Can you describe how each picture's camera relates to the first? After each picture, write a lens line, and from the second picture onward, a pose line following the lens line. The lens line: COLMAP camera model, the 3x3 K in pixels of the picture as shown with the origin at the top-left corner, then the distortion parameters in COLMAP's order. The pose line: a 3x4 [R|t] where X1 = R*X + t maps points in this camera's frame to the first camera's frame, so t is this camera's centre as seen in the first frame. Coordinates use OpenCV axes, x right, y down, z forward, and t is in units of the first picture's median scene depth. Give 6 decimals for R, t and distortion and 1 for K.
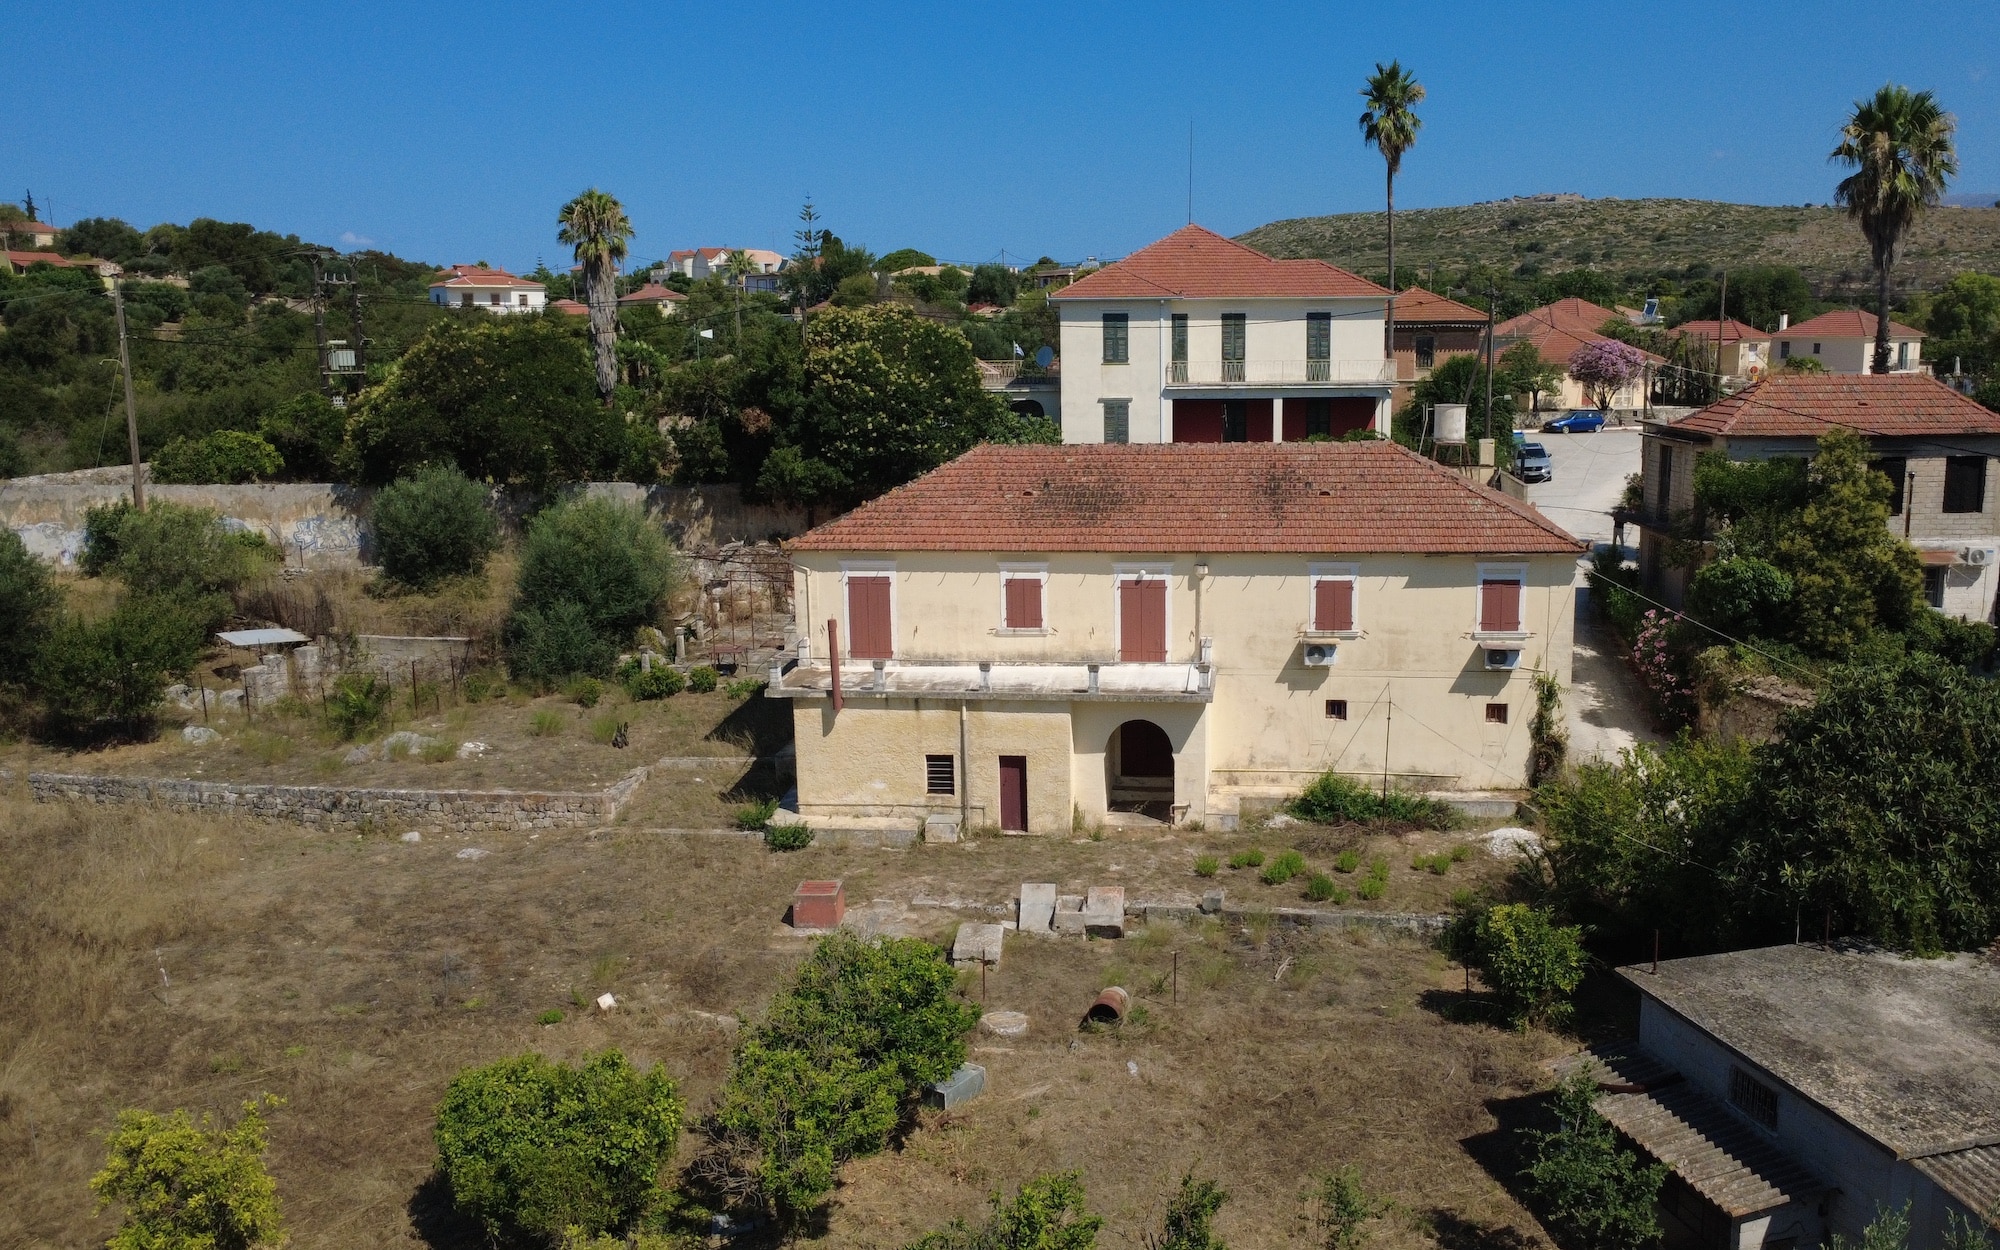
lens RADIAL K [[1550.6, 0, 1117.3], [0, 1550.6, 629.8], [0, 0, 1]] dist [0.000785, -0.000045]
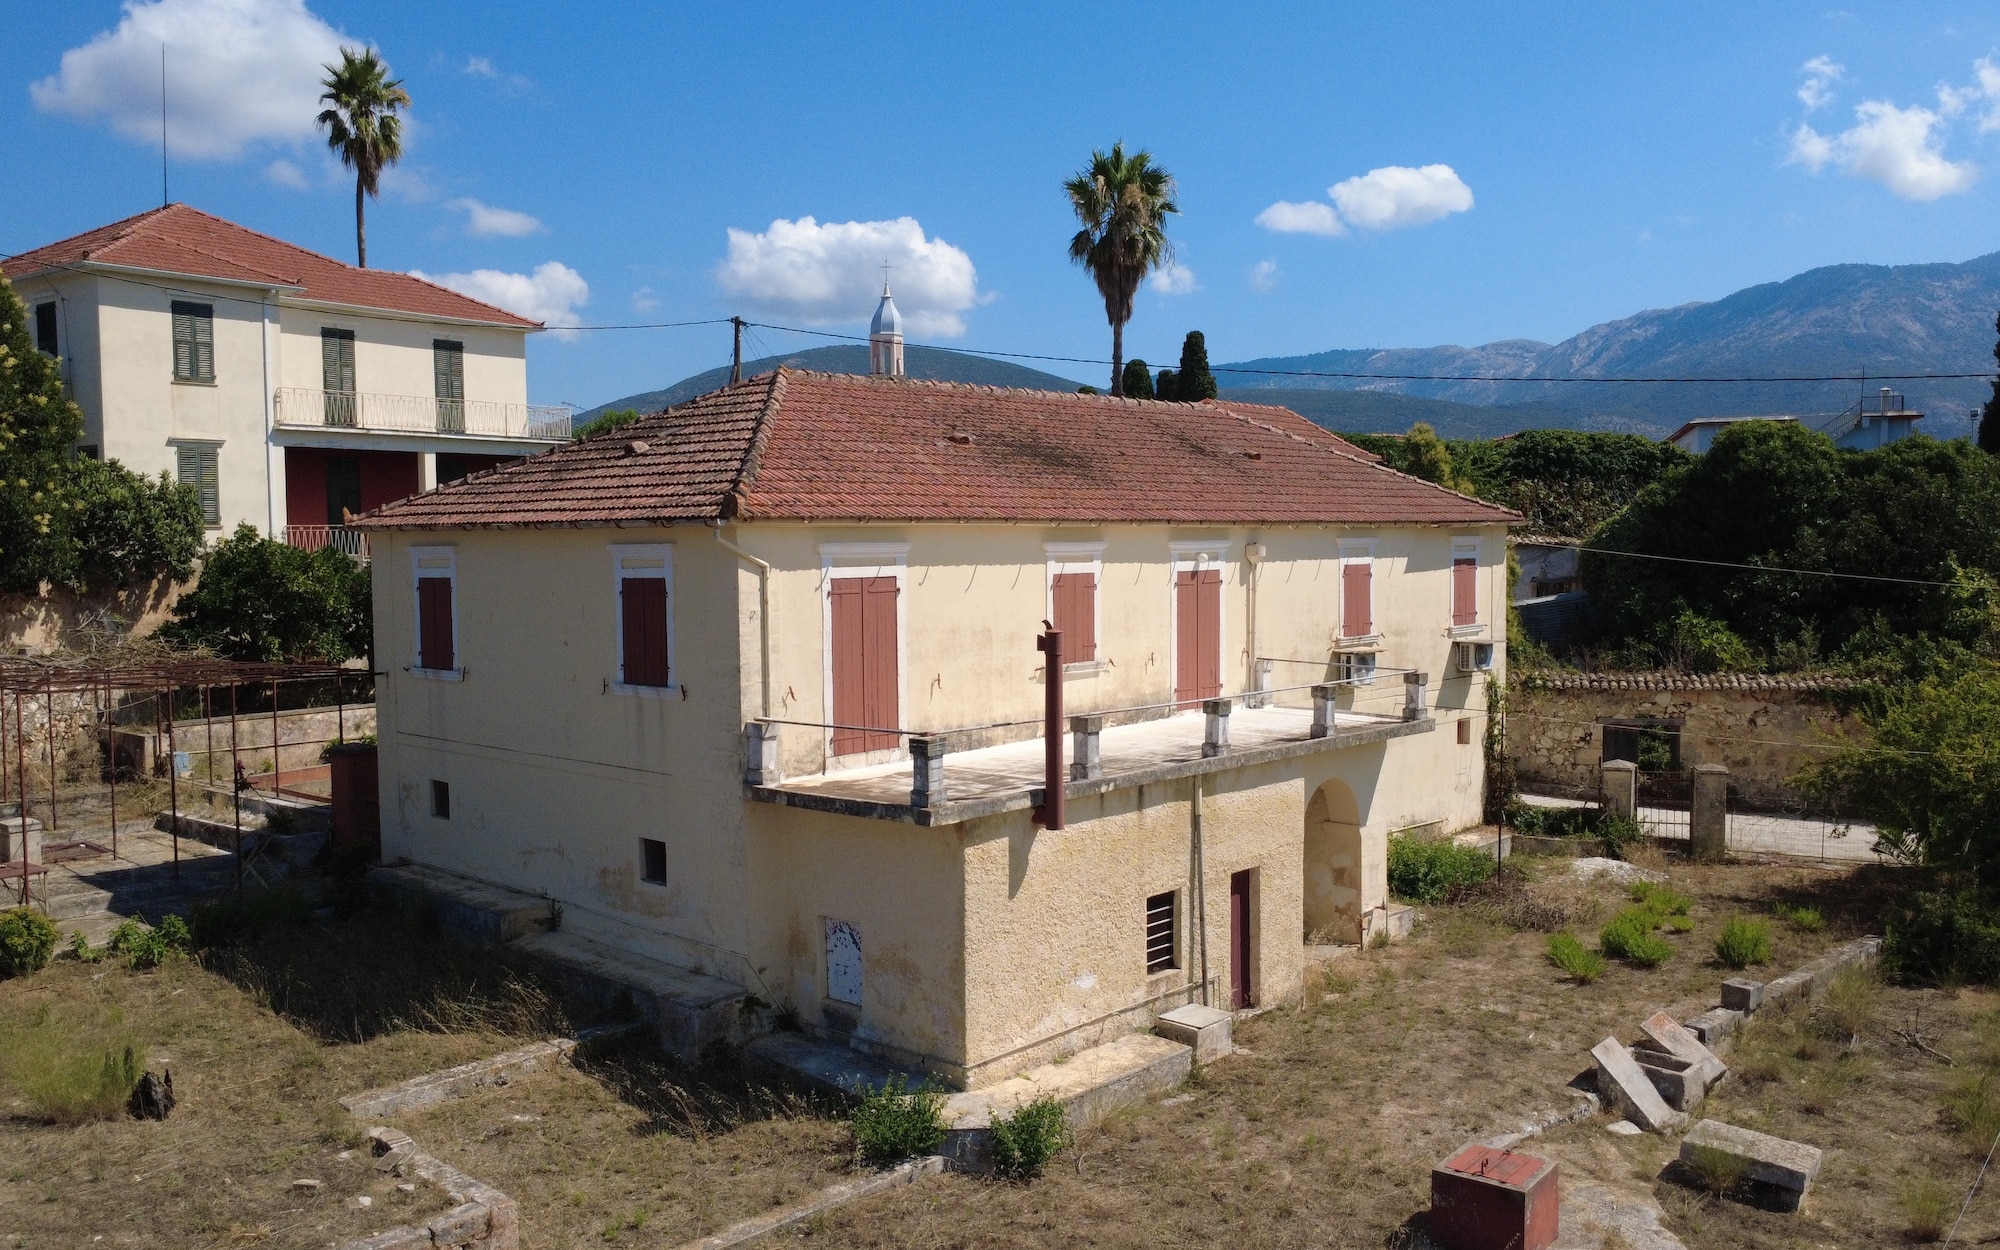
lens RADIAL K [[1592.9, 0, 1000.0], [0, 1592.9, 625.0], [0, 0, 1]] dist [0.001643, 0.000994]
pose [[0.621159, -0.040797, 0.782622, -0.527078], [0.147824, 0.986817, -0.065886, 0.019320], [-0.769617, 0.156616, 0.619001, 0.669467]]
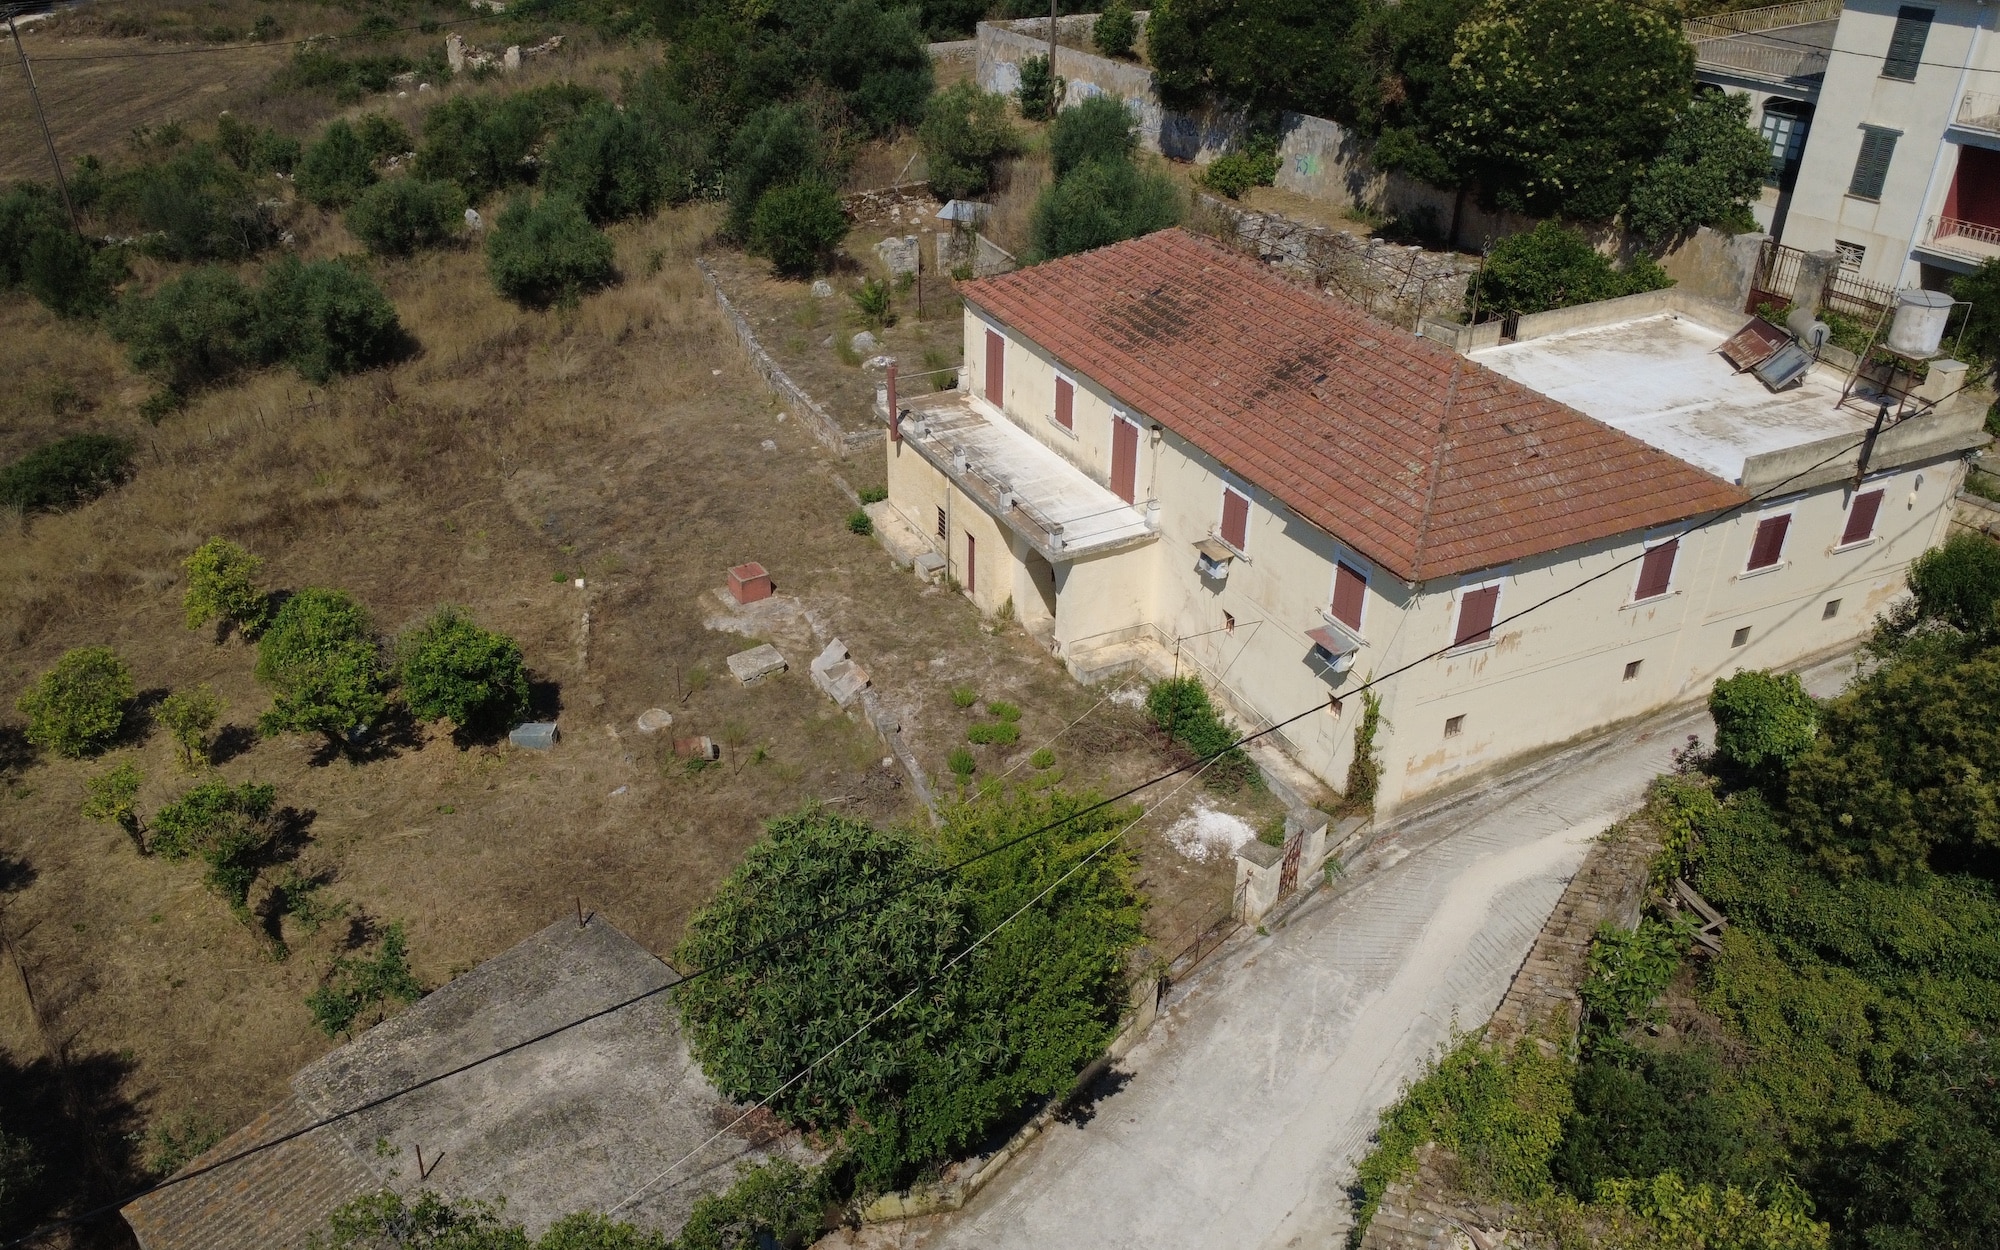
lens RADIAL K [[1592.9, 0, 1000.0], [0, 1592.9, 625.0], [0, 0, 1]] dist [0.001643, 0.000994]
pose [[0.529832, 0.434345, -0.728439, 0.768773], [-0.164244, 0.895192, 0.414312, -0.322504], [0.832047, -0.099874, 0.545640, 0.363333]]
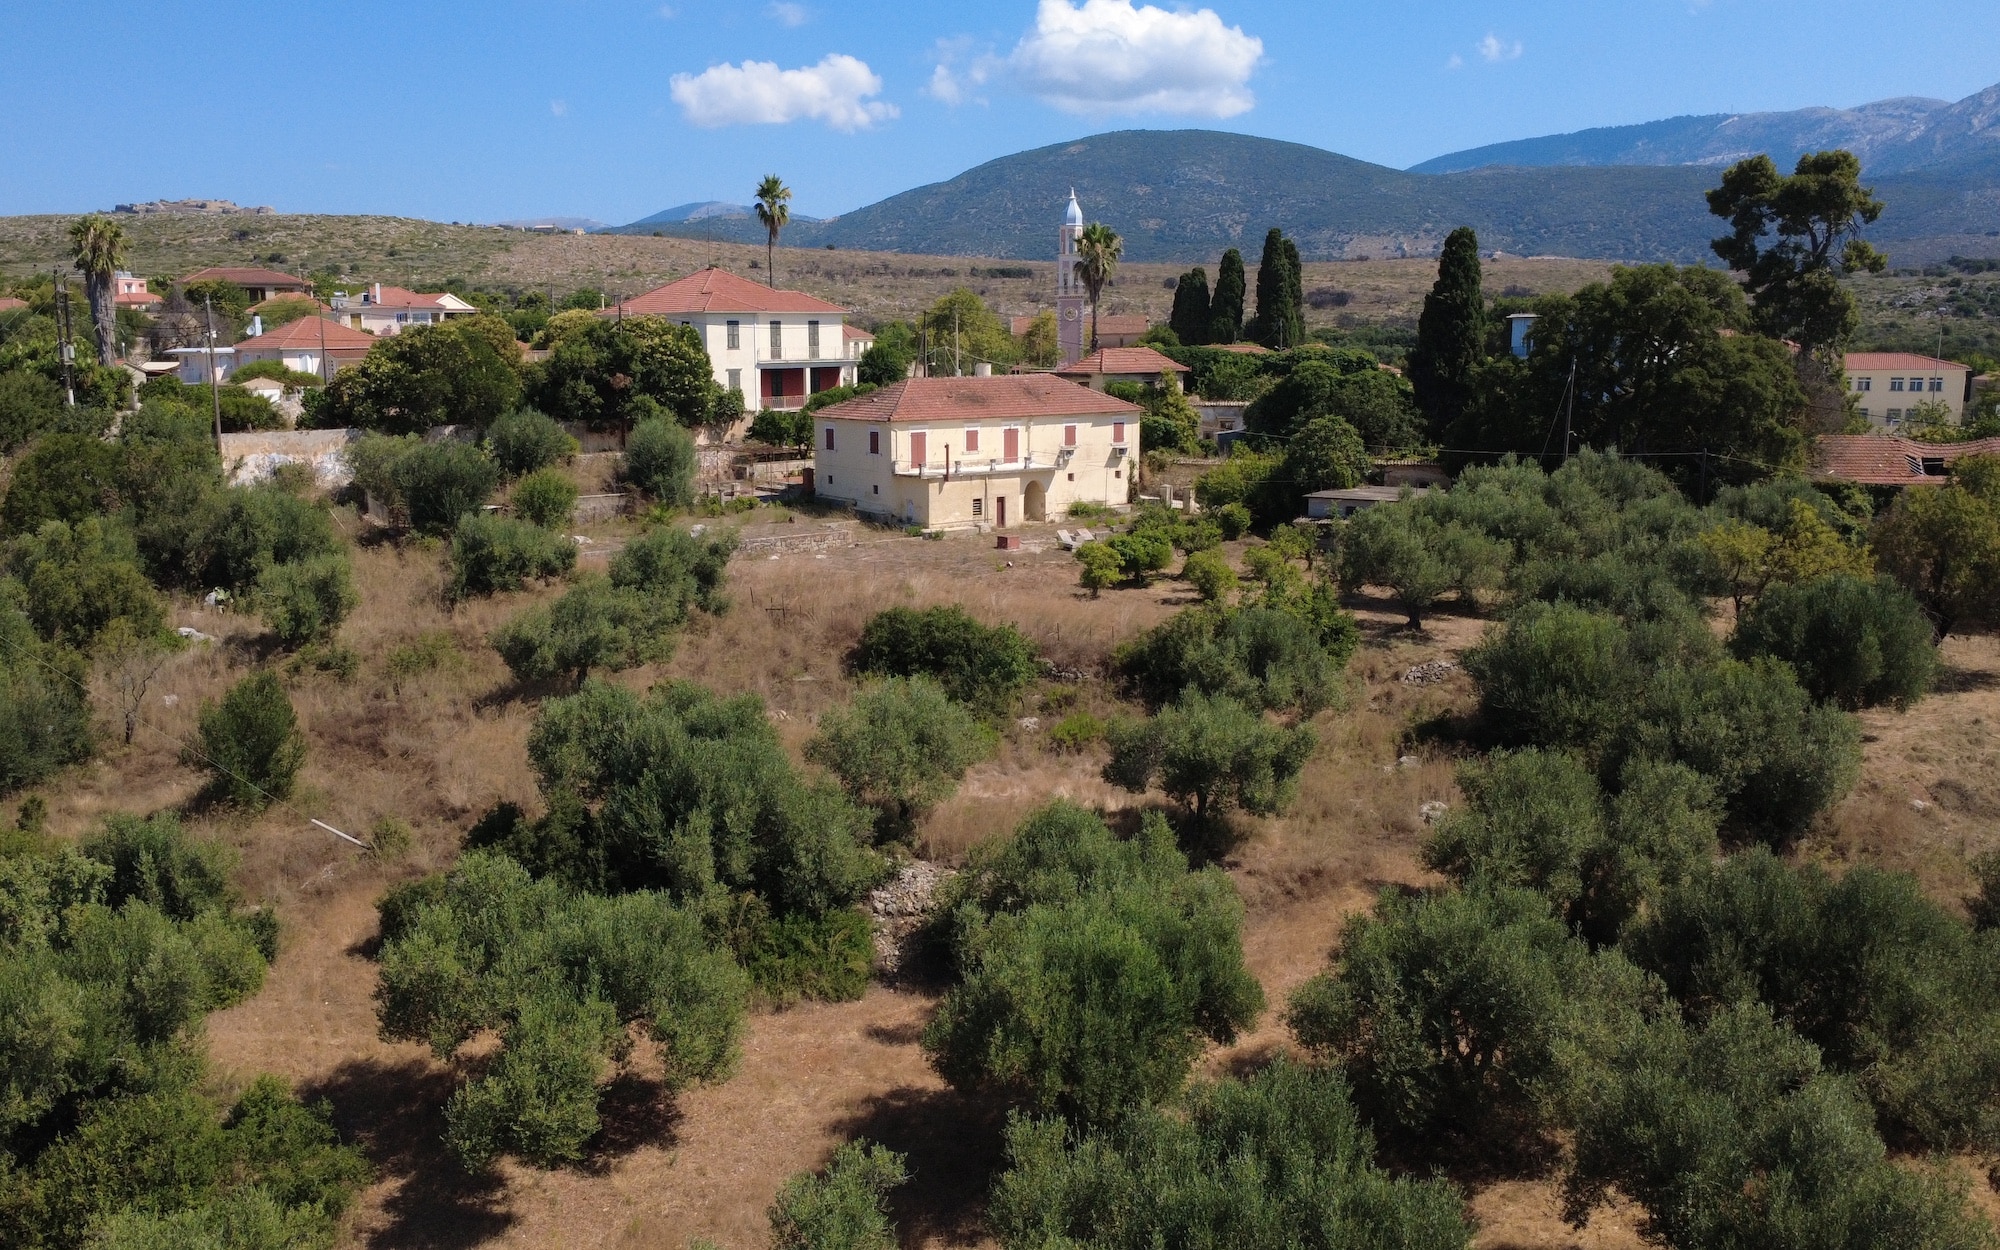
lens RADIAL K [[1481.9, 0, 865.1], [0, 1481.9, 588.3], [0, 0, 1]] dist [-0.000006, 0.000287]
pose [[0.800399, -0.099978, 0.591071, -1.583517], [0.114156, 0.993372, 0.013441, 0.161829], [-0.588498, 0.056716, 0.806507, -0.748693]]
